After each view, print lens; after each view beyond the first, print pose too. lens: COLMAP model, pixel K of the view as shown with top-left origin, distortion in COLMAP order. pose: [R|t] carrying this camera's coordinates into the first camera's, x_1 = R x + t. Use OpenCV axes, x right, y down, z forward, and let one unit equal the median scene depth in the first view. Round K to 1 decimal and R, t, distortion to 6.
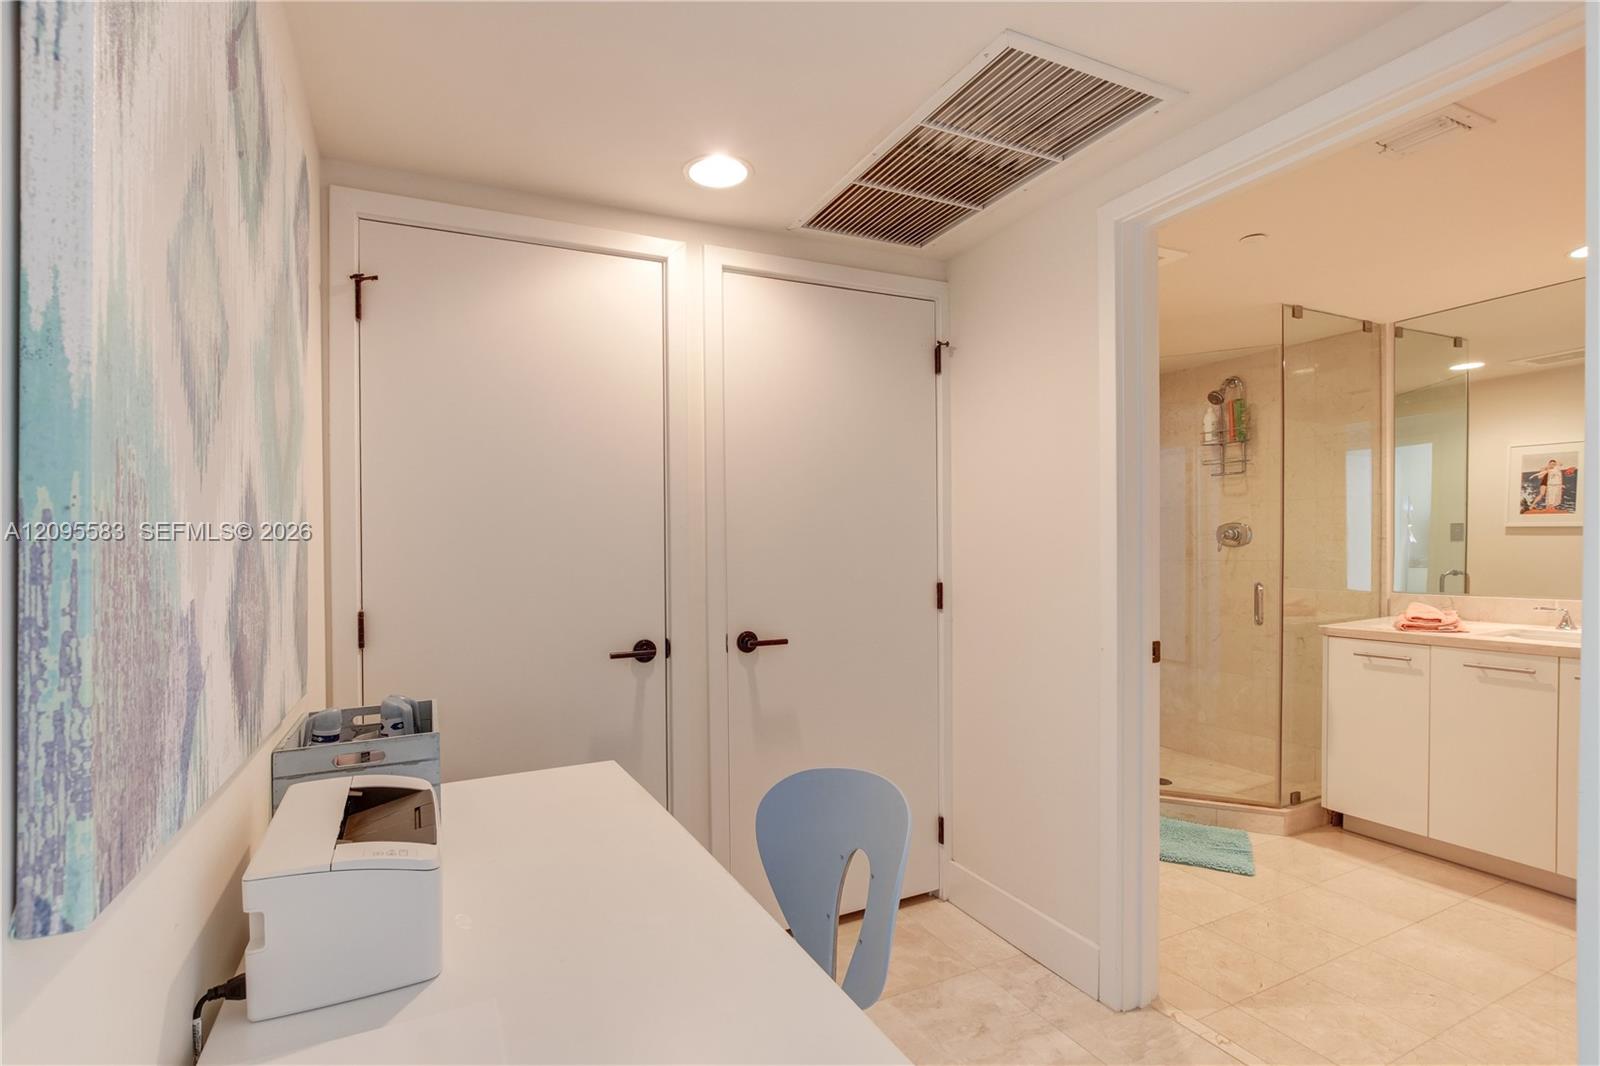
lens RADIAL K [[746.3, 0, 785.0], [0, 746.3, 563.5], [0, 0, 1]] dist [0.010232, -0.004352]
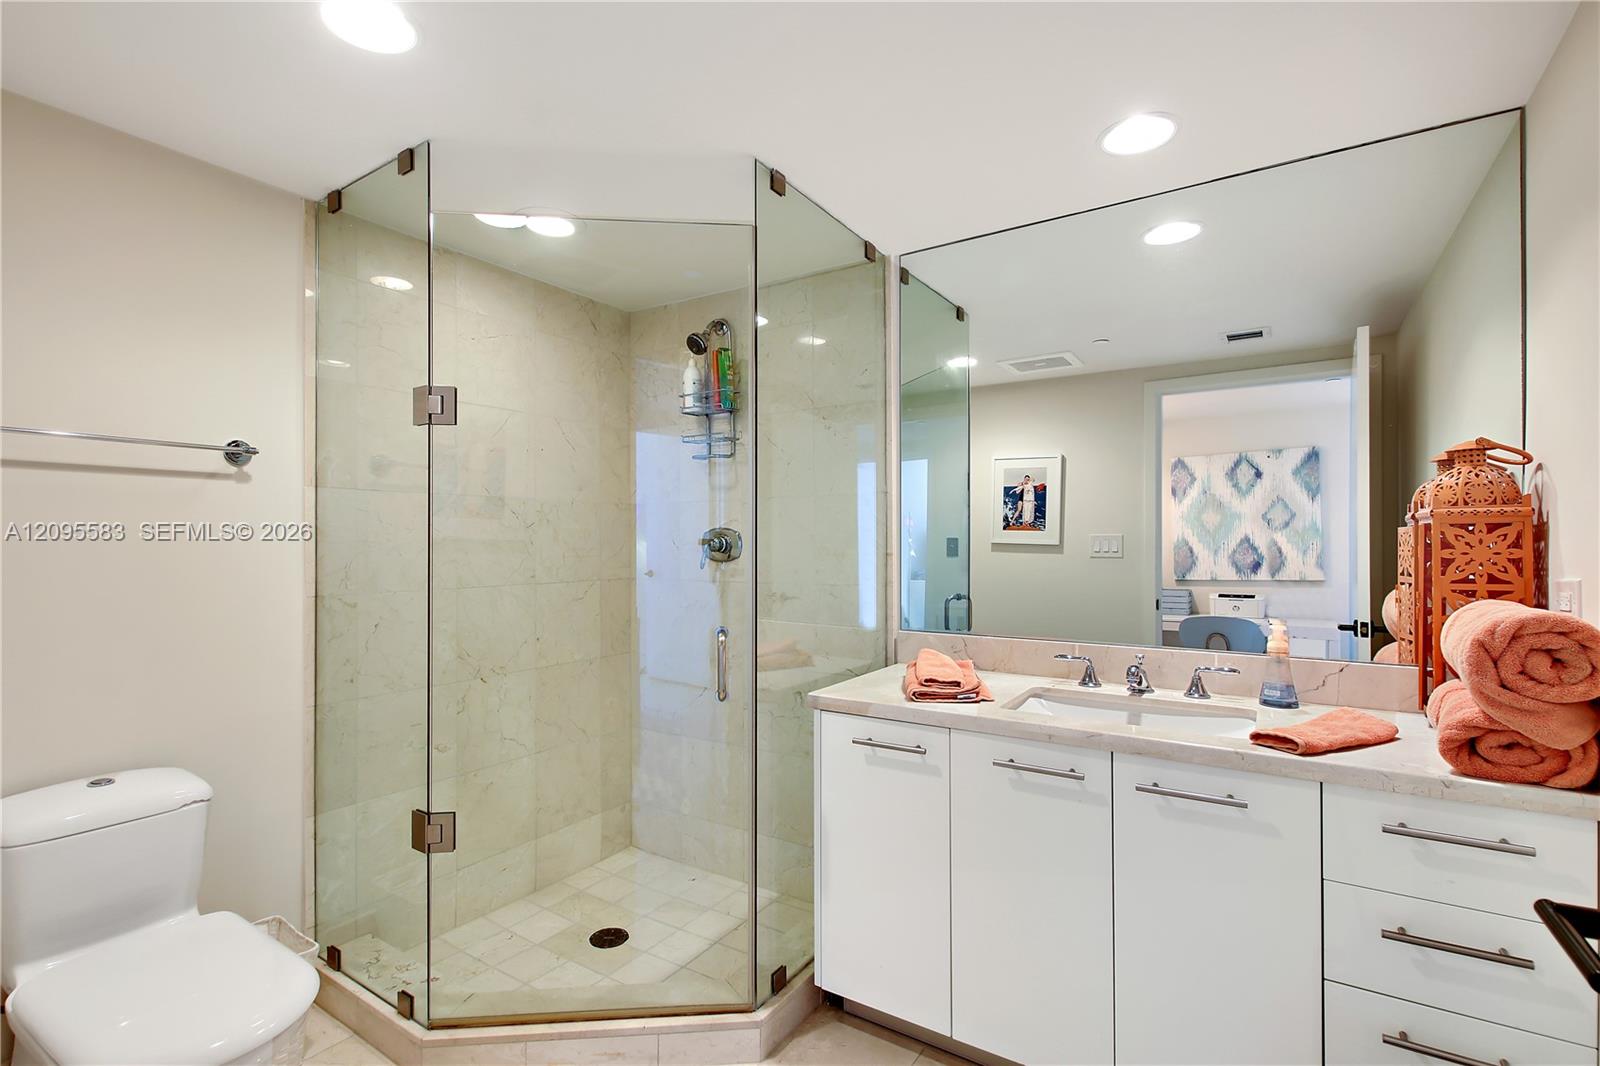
lens RADIAL K [[746.3, 0, 791.1], [0, 746.3, 527.8], [0, 0, 1]] dist [0.010232, -0.004352]
pose [[0.857323, 0.032970, 0.513723, 0.309578], [-0.003830, 0.998328, -0.057678, -0.015194], [-0.514765, 0.047481, 0.856015, 0.386956]]
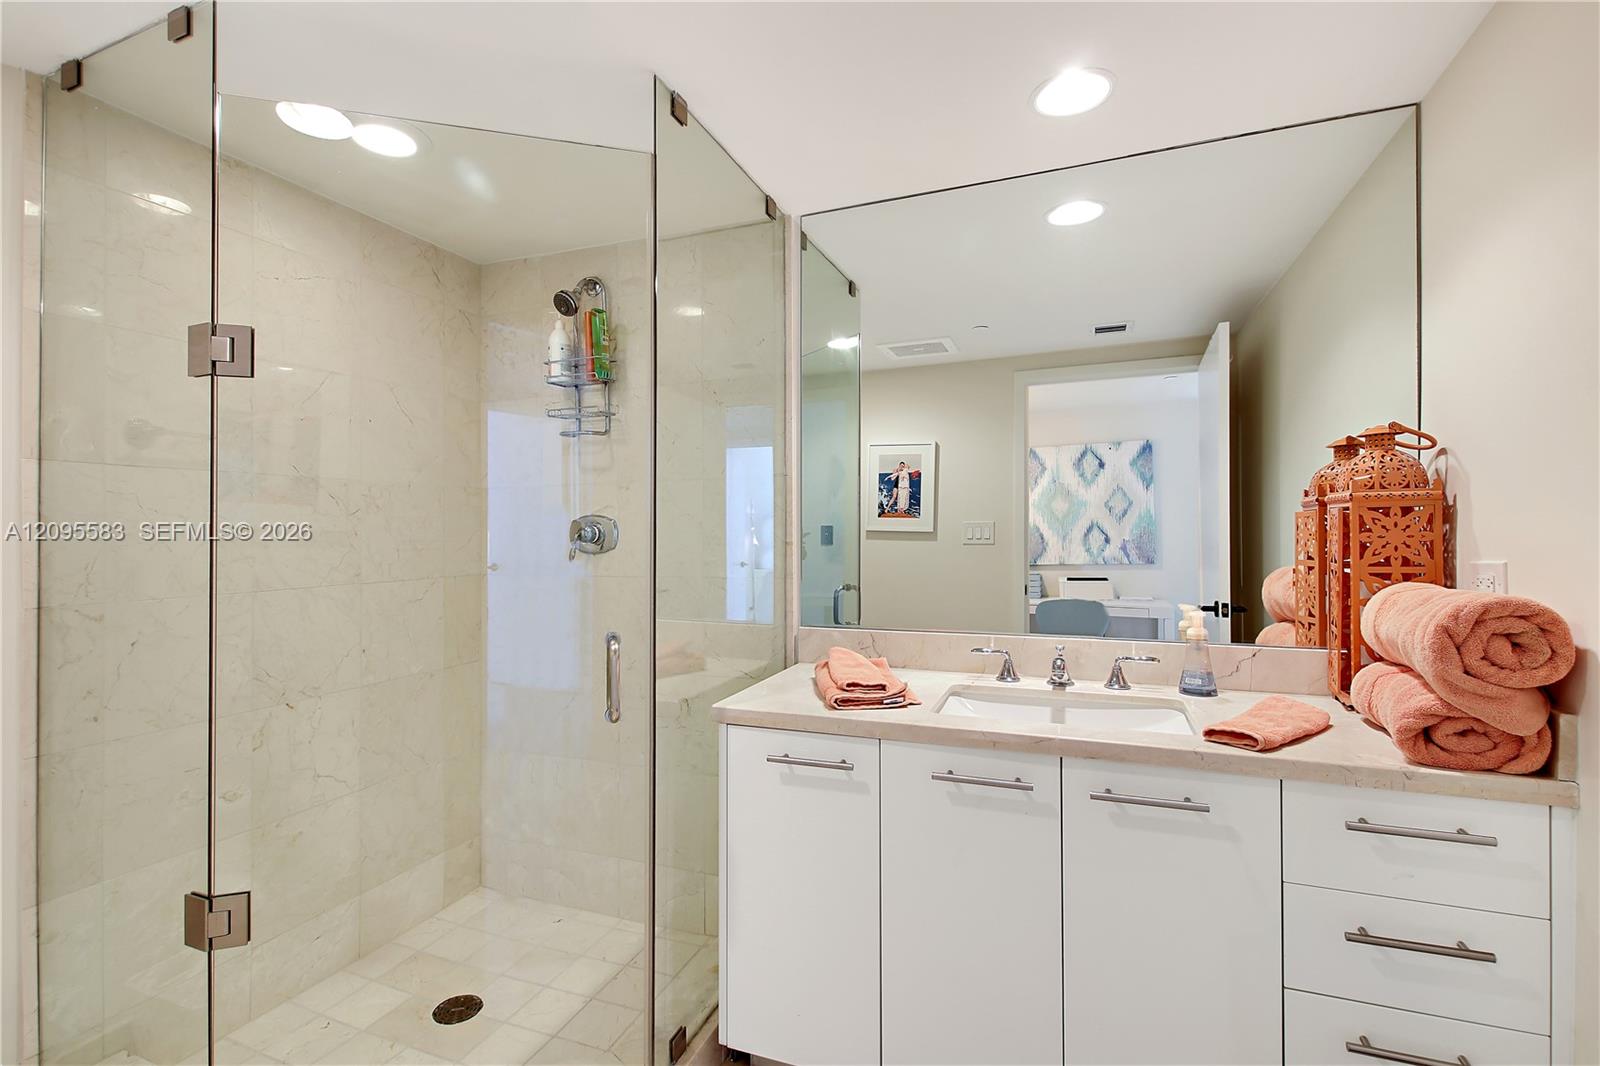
lens RADIAL K [[746.3, 0, 790.1], [0, 746.3, 509.9], [0, 0, 1]] dist [0.010232, -0.004352]
pose [[0.736544, 0.036904, 0.675382, 0.317781], [0.010999, 0.997725, -0.066513, -0.017007], [-0.676300, 0.056418, 0.734462, 0.461989]]
